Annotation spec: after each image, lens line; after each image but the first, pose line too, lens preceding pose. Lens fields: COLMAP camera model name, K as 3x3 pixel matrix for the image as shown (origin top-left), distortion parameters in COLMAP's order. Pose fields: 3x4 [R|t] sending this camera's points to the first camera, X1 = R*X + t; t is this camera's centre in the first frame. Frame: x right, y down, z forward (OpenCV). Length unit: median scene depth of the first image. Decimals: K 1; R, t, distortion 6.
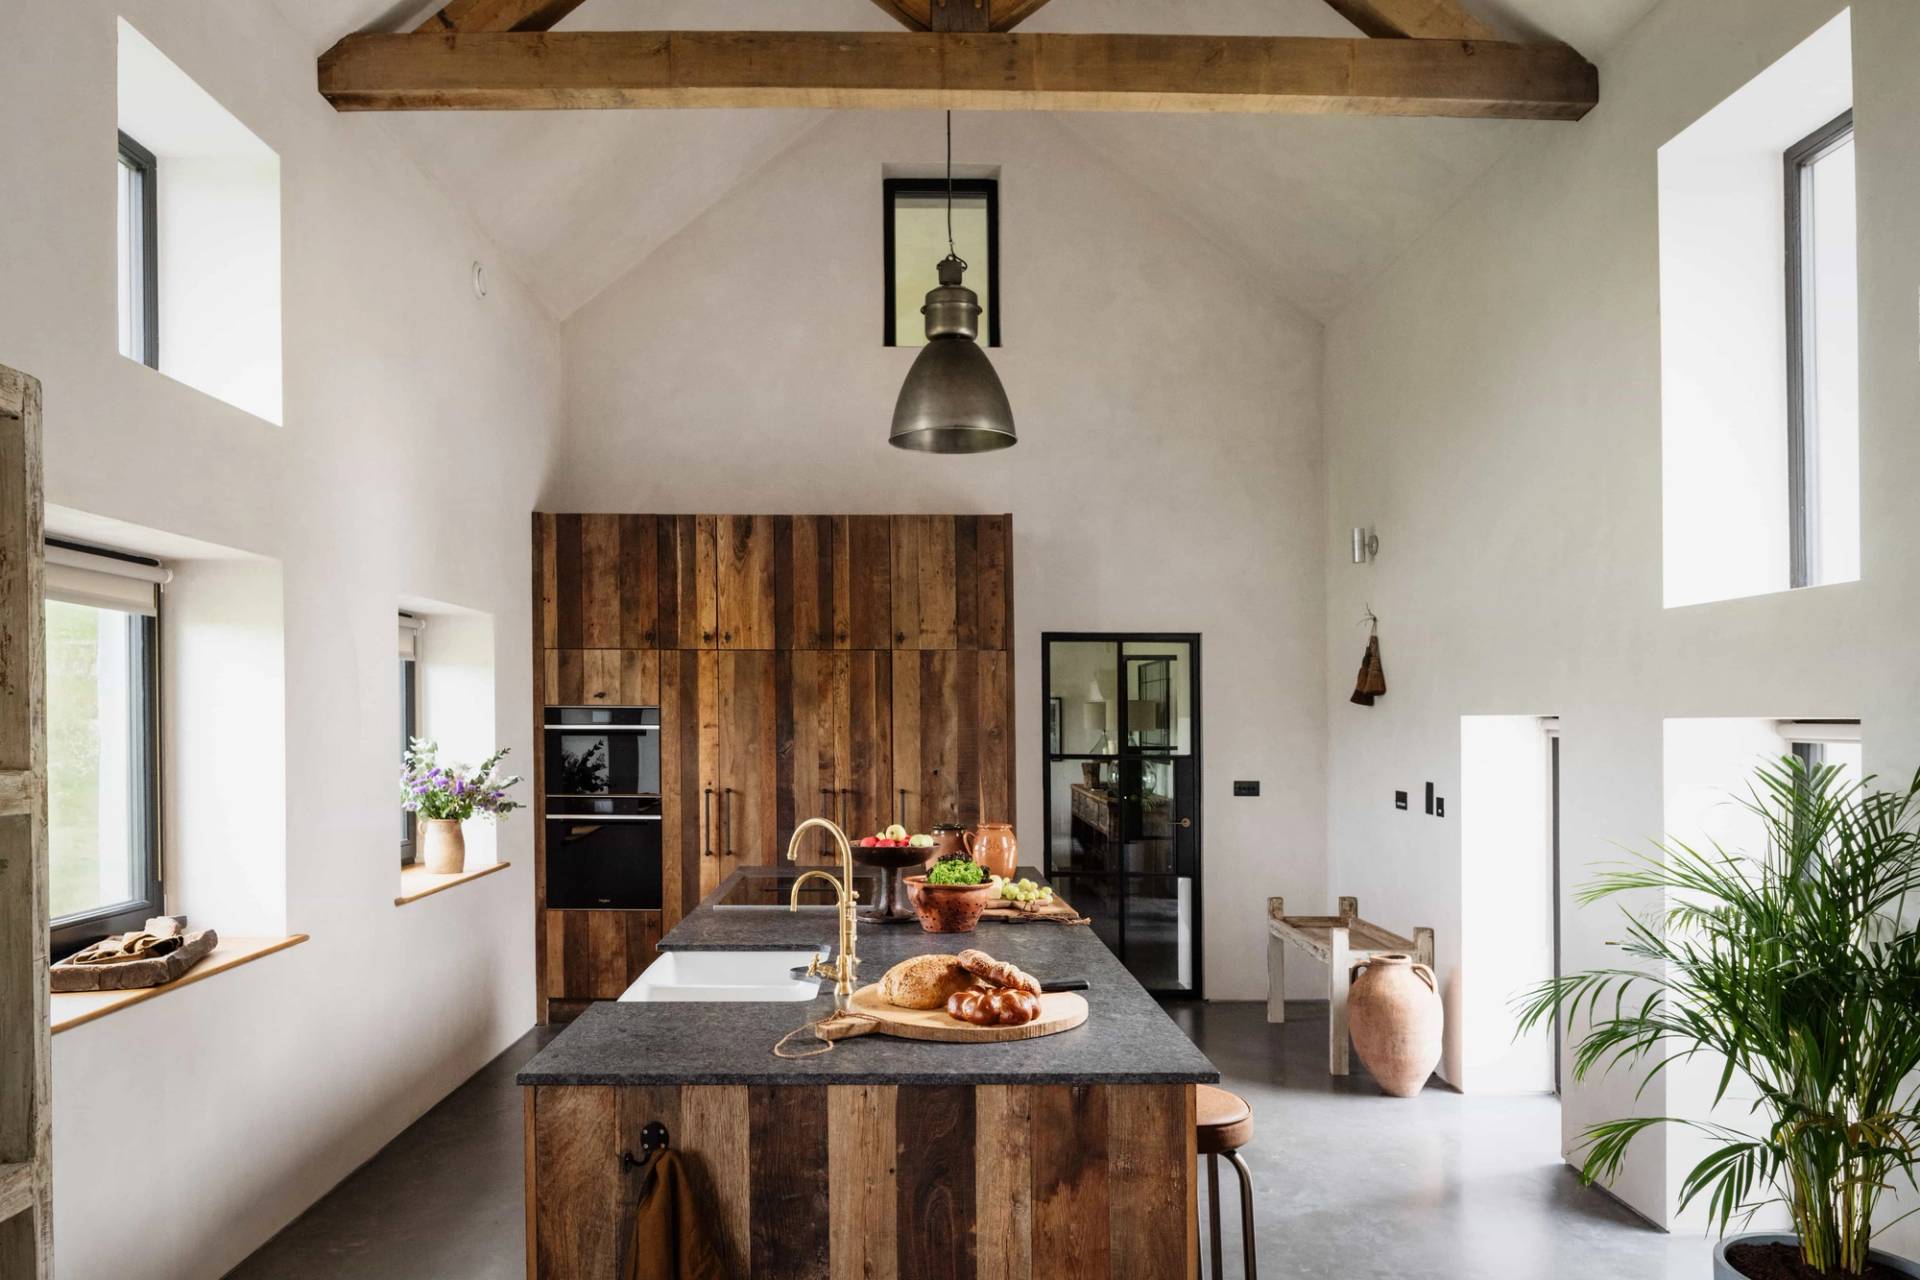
lens RADIAL K [[1319.4, 0, 889.5], [0, 1319.4, 744.6], [0, 0, 1]] dist [-0.006250, -0.007737]
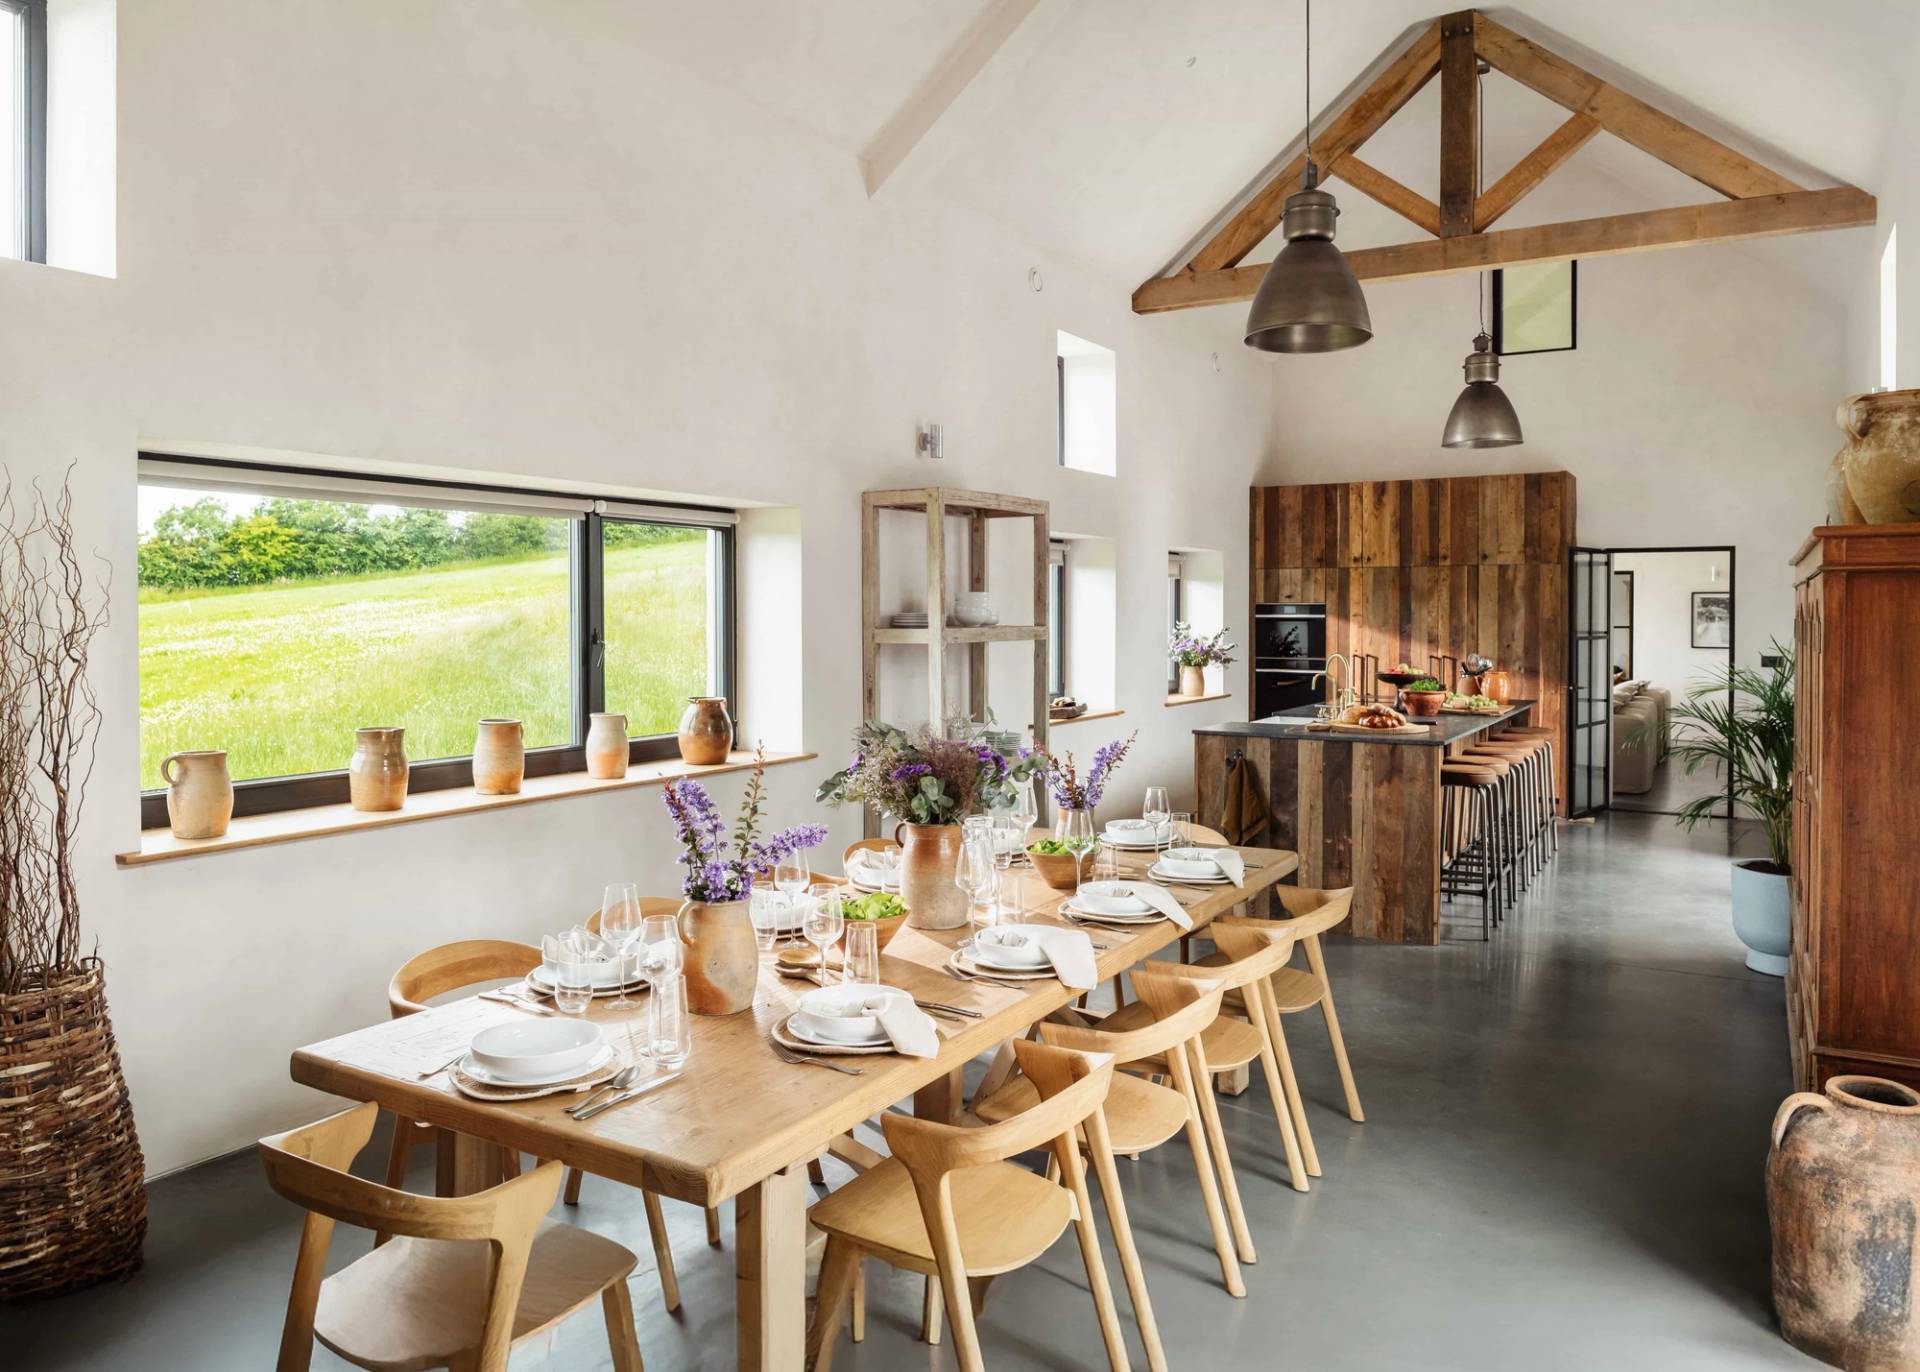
lens RADIAL K [[1357.4, 0, 956.4], [0, 1357.4, 638.2], [0, 0, 1]] dist [0.001237, -0.004627]
pose [[0.860637, 0.006449, -0.509178, 0.282608], [-0.007518, 0.999972, -0.000042, 0.017271], [0.509163, 0.003865, 0.860661, -0.657634]]
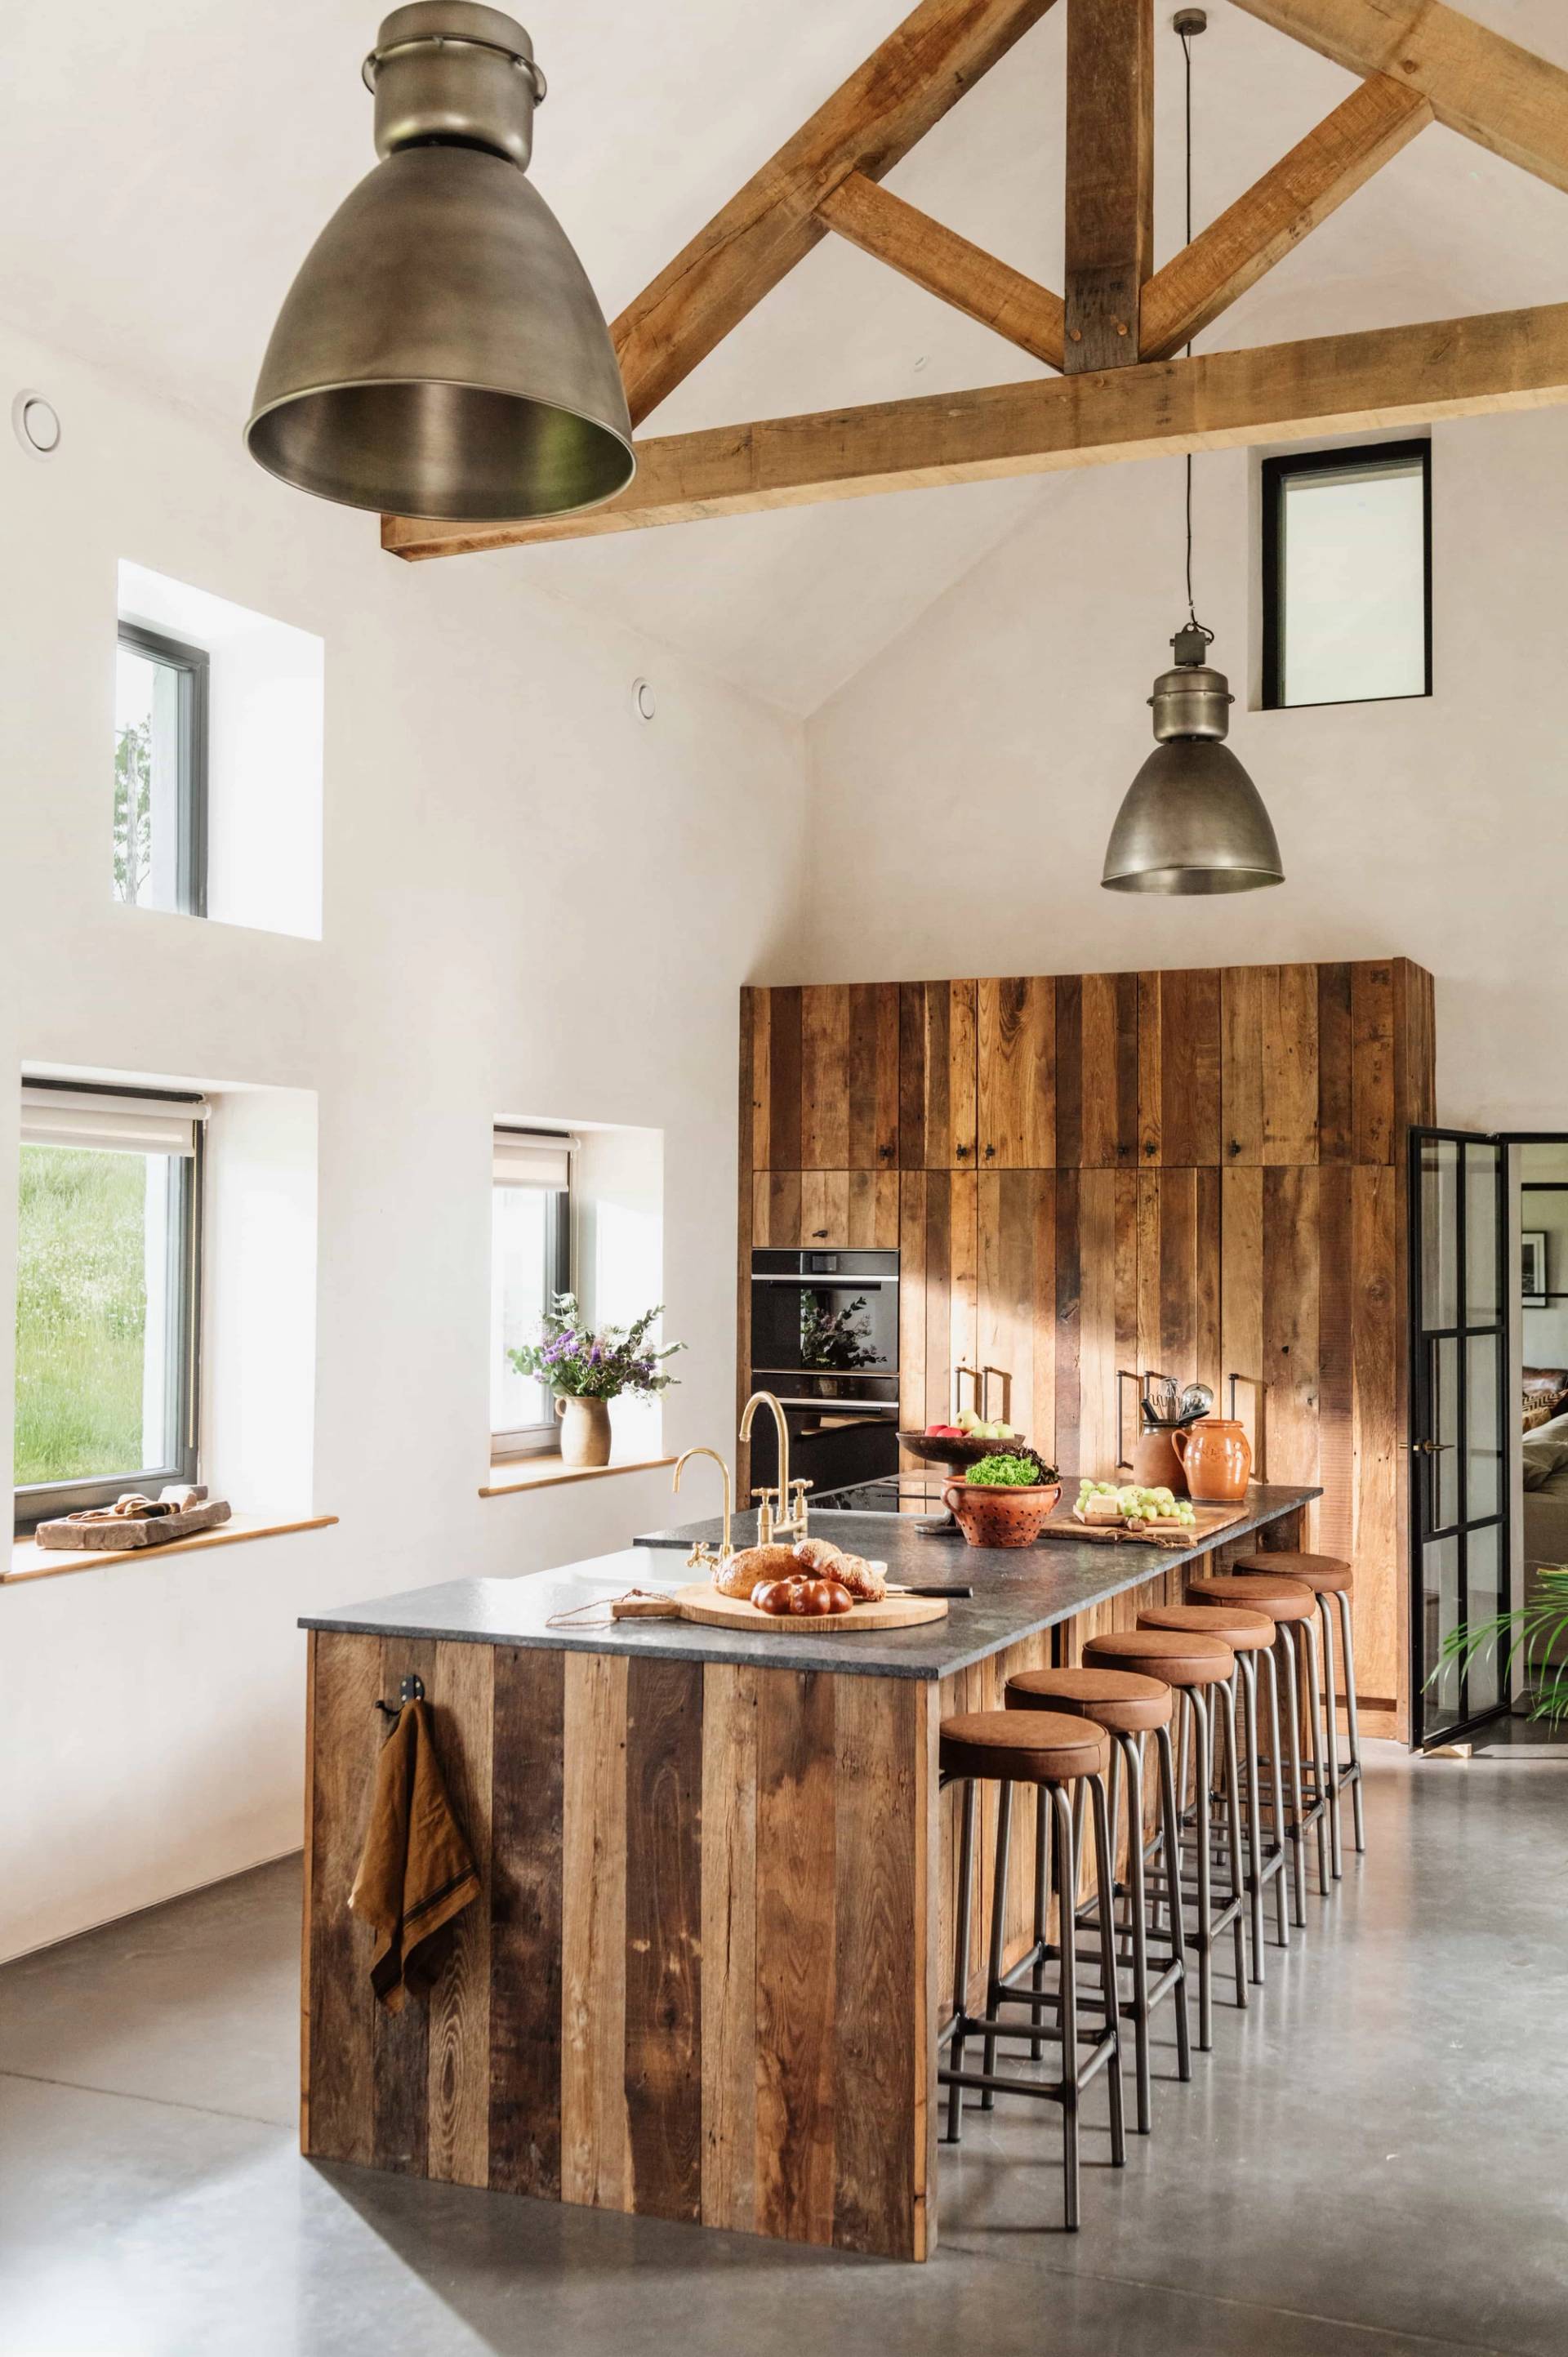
lens RADIAL K [[2381.3, 0, 784.0], [0, 2381.3, 1178.5], [0, 0, 1]] dist [-0.002457, 0.016850]
pose [[0.912772, -0.009850, -0.408351, 0.296649], [-0.011141, 0.998737, -0.048995, -0.003439], [0.408318, 0.049271, 0.911509, -0.204424]]
